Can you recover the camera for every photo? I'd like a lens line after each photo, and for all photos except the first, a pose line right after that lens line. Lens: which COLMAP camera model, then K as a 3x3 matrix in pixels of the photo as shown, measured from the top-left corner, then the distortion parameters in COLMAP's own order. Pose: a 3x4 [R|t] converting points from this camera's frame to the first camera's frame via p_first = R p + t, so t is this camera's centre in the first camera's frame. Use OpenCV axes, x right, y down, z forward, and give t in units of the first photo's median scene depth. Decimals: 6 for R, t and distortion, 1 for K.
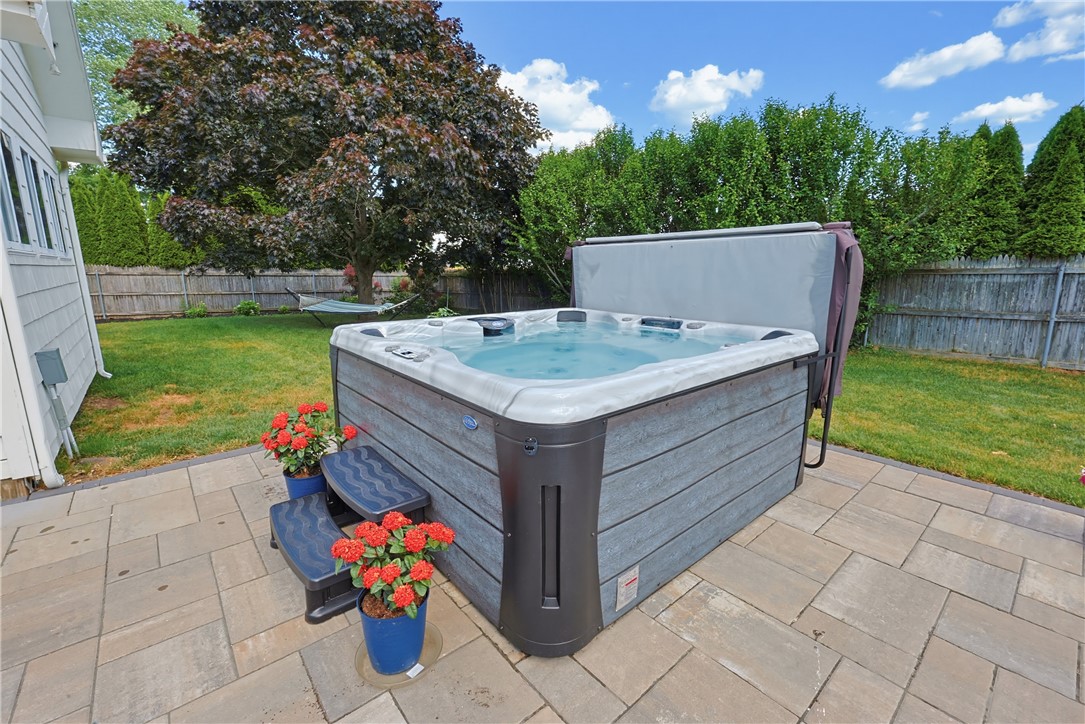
lens RADIAL K [[463.5, 0, 545.8], [0, 463.5, 362.9], [0, 0, 1]] dist [-0.007974, -0.000311]
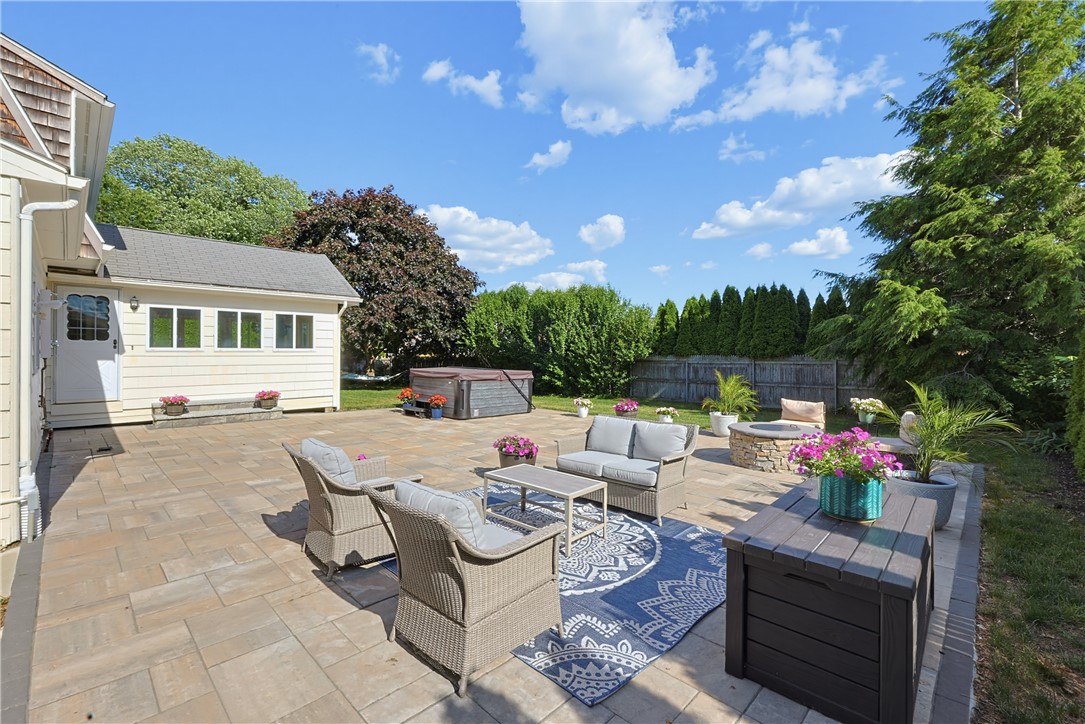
lens RADIAL K [[463.5, 0, 539.8], [0, 463.5, 360.3], [0, 0, 1]] dist [-0.007974, -0.000311]
pose [[0.995925, 0.014527, 0.089008, 0.071312], [0.002631, 0.981842, -0.189681, 0.152663], [-0.090148, 0.189142, 0.977803, -0.788537]]
